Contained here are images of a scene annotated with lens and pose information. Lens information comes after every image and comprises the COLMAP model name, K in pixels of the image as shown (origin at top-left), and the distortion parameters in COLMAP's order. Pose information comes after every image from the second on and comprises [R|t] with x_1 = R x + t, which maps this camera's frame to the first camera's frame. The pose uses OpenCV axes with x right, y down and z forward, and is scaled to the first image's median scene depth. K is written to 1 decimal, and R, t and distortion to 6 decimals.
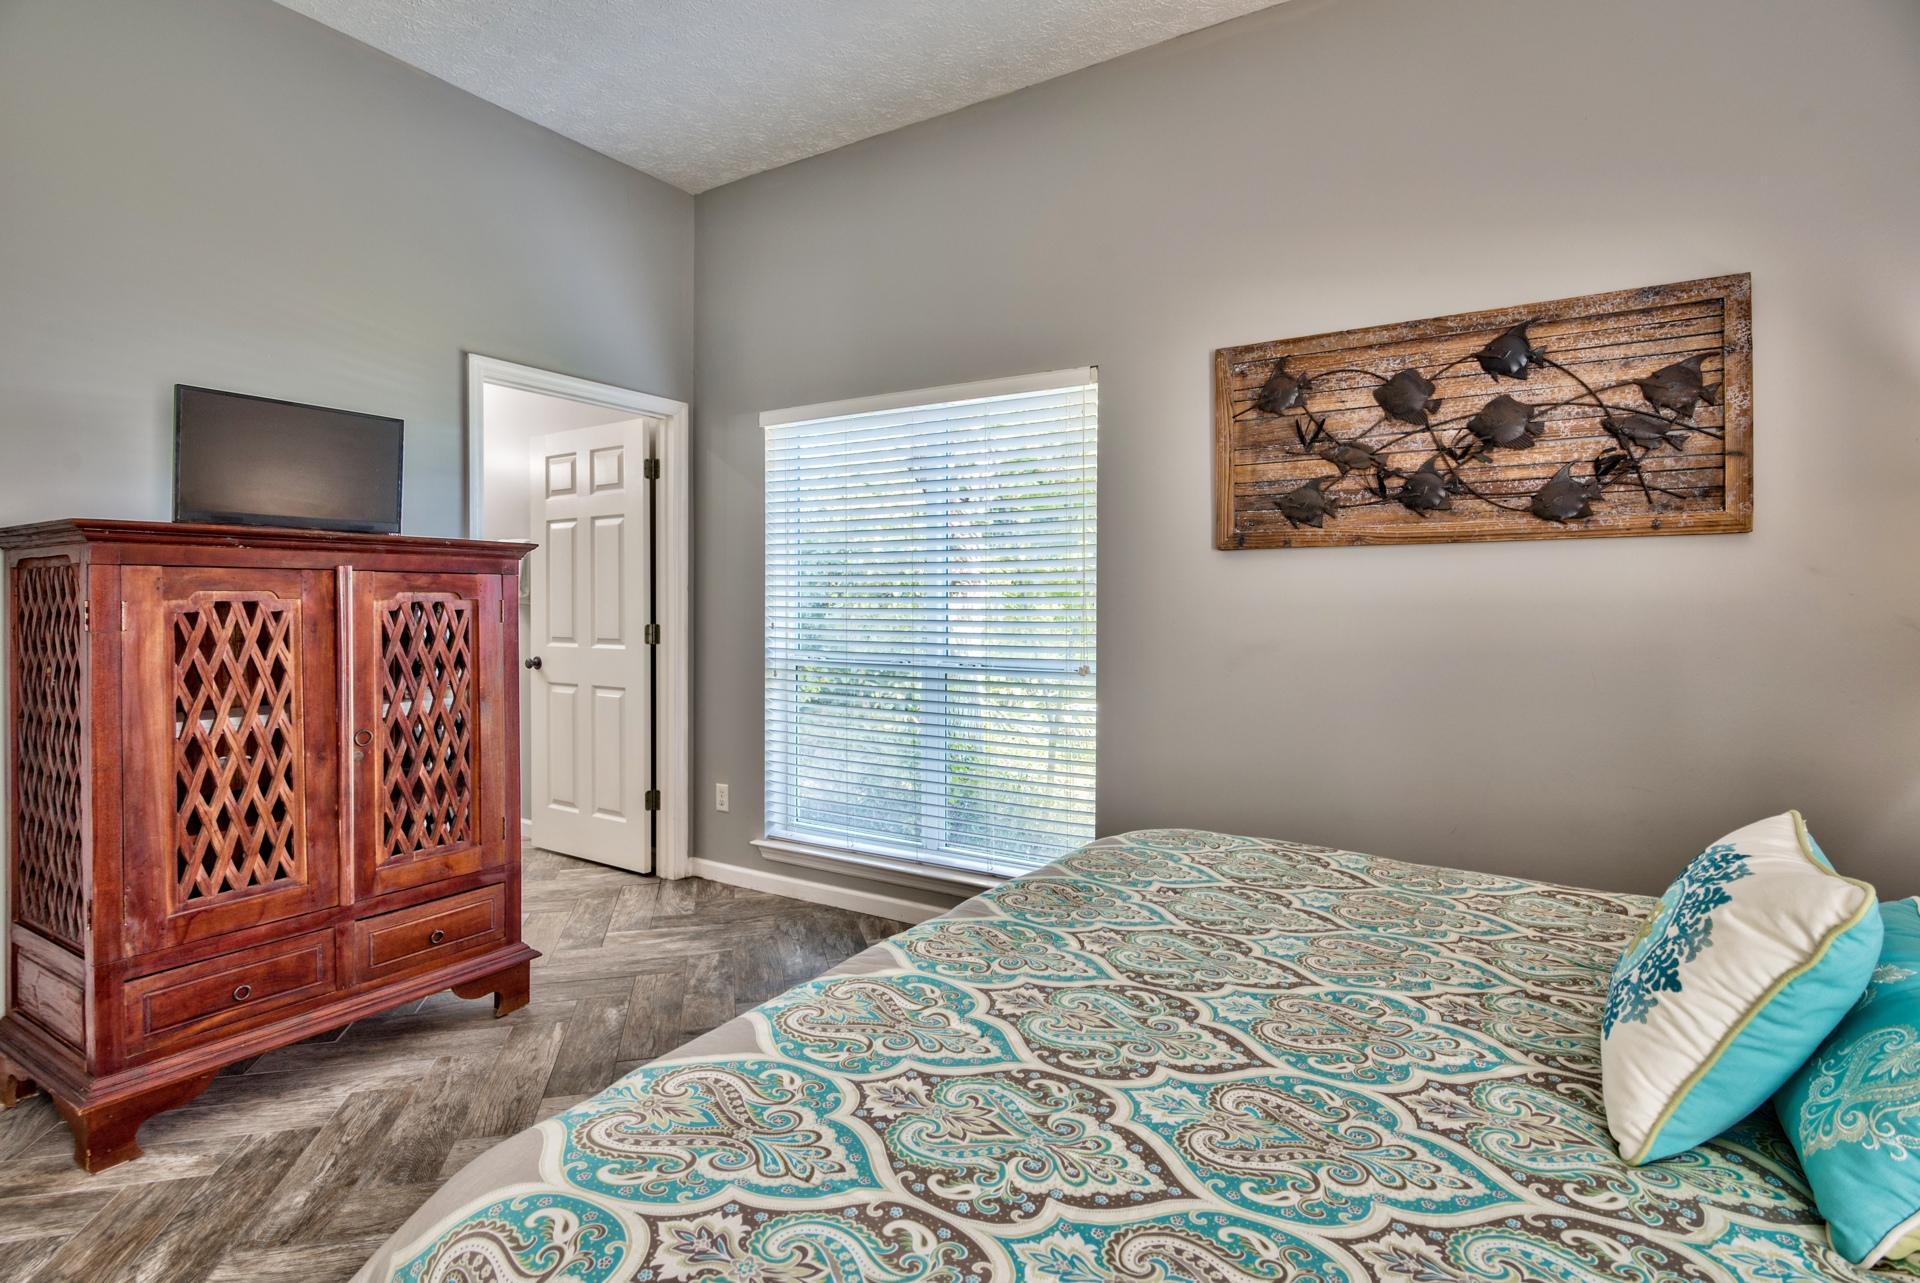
lens RADIAL K [[942.1, 0, 957.8], [0, 942.1, 633.7], [0, 0, 1]] dist [-0.008216, 0.001864]
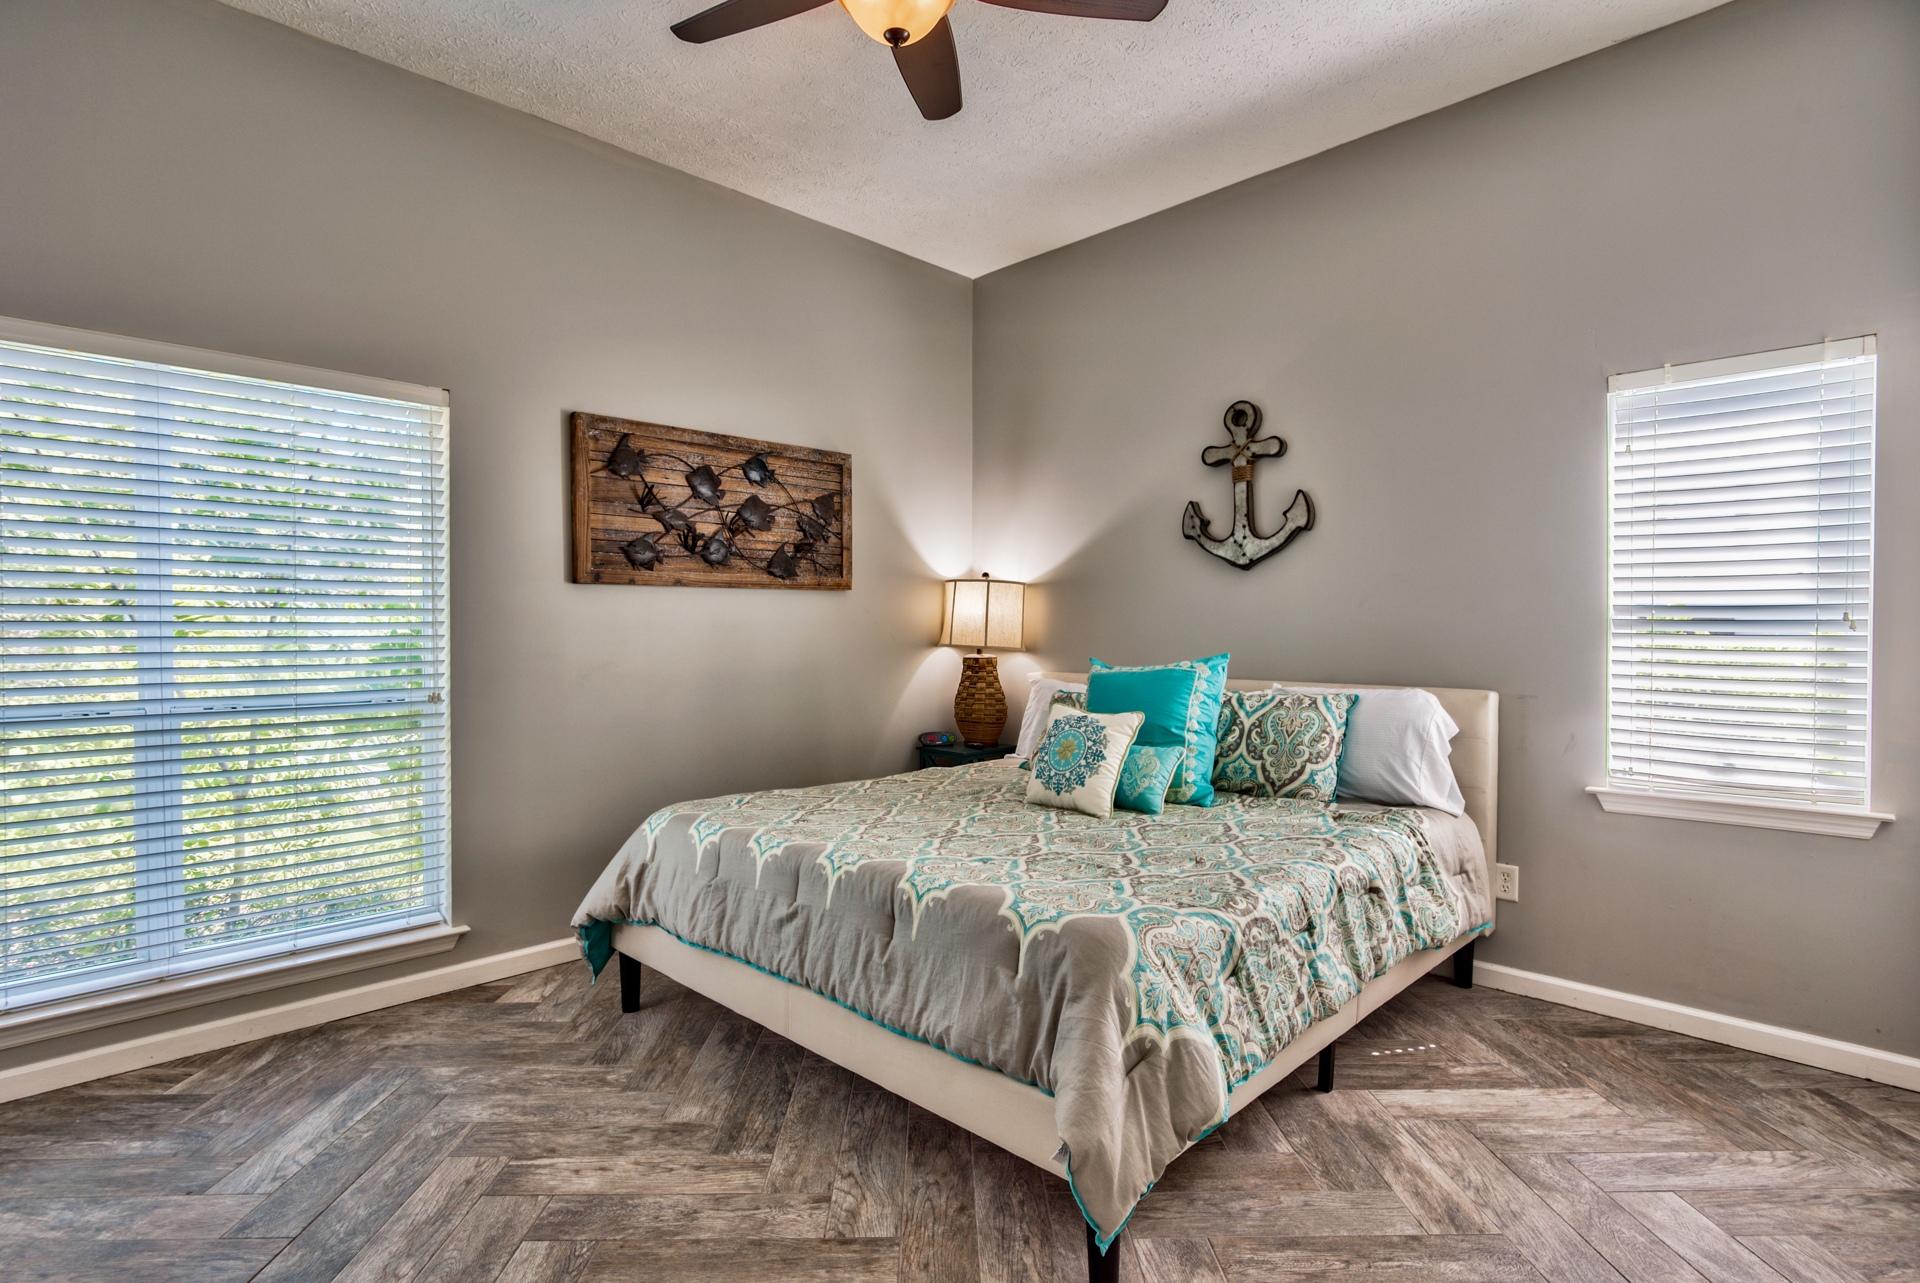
lens RADIAL K [[942.1, 0, 955.1], [0, 942.1, 634.5], [0, 0, 1]] dist [-0.008216, 0.001864]
pose [[0.222110, -0.020768, 0.974800, -0.850979], [0.019620, 0.999666, 0.016827, -0.040235], [-0.974824, 0.015388, 0.222444, 0.318304]]
